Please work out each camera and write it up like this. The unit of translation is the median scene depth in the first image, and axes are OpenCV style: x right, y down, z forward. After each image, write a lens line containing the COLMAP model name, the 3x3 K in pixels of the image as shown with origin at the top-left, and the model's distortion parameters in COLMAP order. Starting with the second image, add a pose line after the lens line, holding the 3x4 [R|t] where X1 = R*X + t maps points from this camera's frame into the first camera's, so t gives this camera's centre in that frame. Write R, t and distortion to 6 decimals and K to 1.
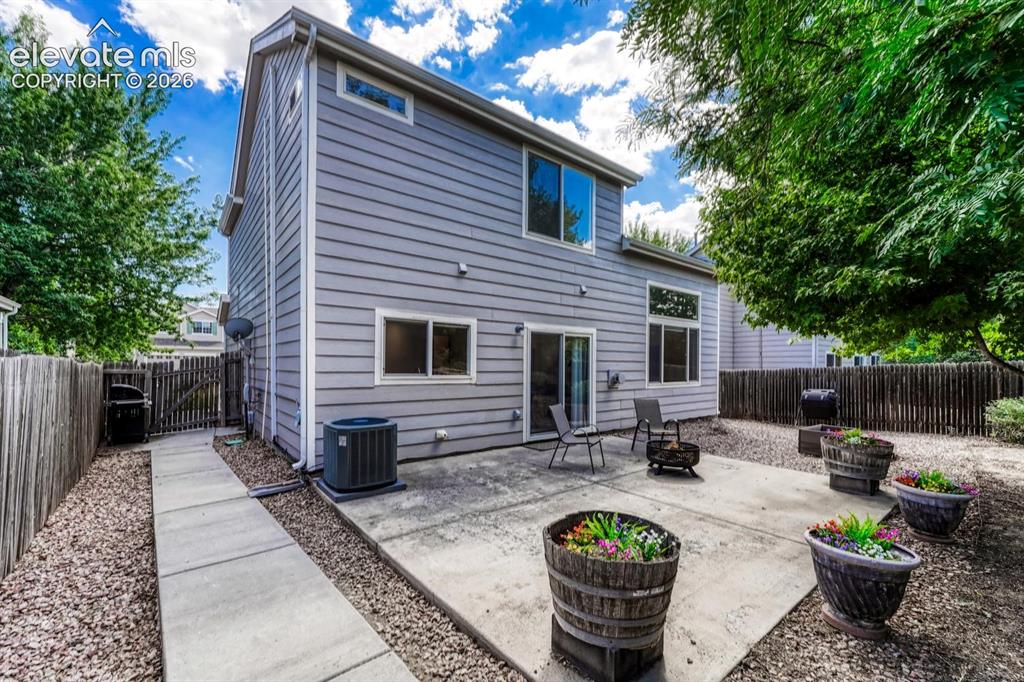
lens RADIAL K [[421.0, 0, 514.9], [0, 421.0, 368.4], [0, 0, 1]] dist [0.000030, 0.000029]
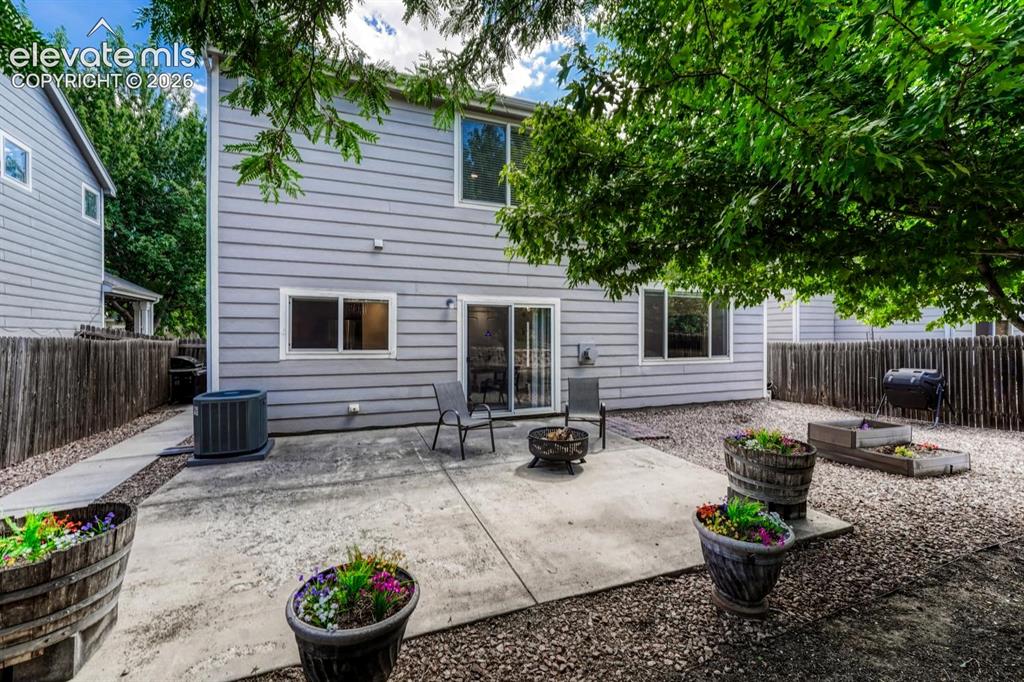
lens RADIAL K [[416.6, 0, 512.0], [0, 416.6, 341.0], [0, 0, 1]] dist [-0.001847, 0.000628]
pose [[0.949674, -0.004651, -0.313204, 0.504865], [0.004885, 0.999988, -0.000039, -0.004129], [0.313201, -0.001493, 0.949686, 0.160290]]
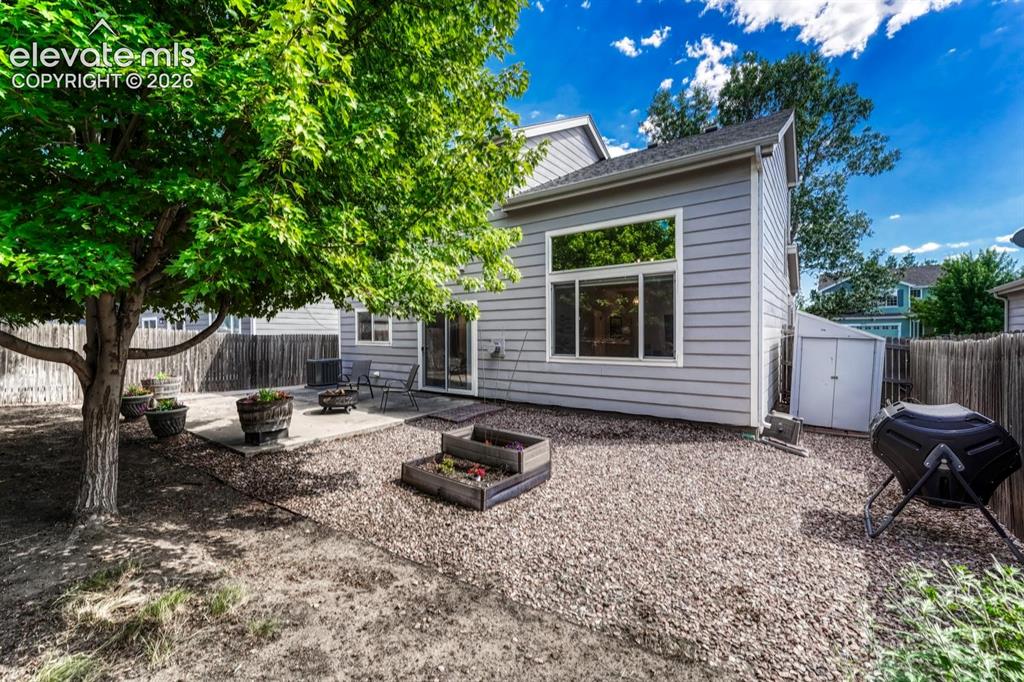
lens RADIAL K [[421.0, 0, 514.9], [0, 421.0, 368.4], [0, 0, 1]] dist [0.000030, 0.000029]
pose [[0.260848, 0.040874, -0.964514, 1.697985], [-0.029349, 0.998977, 0.034397, 0.053234], [0.964934, 0.019335, 0.261781, 1.095186]]
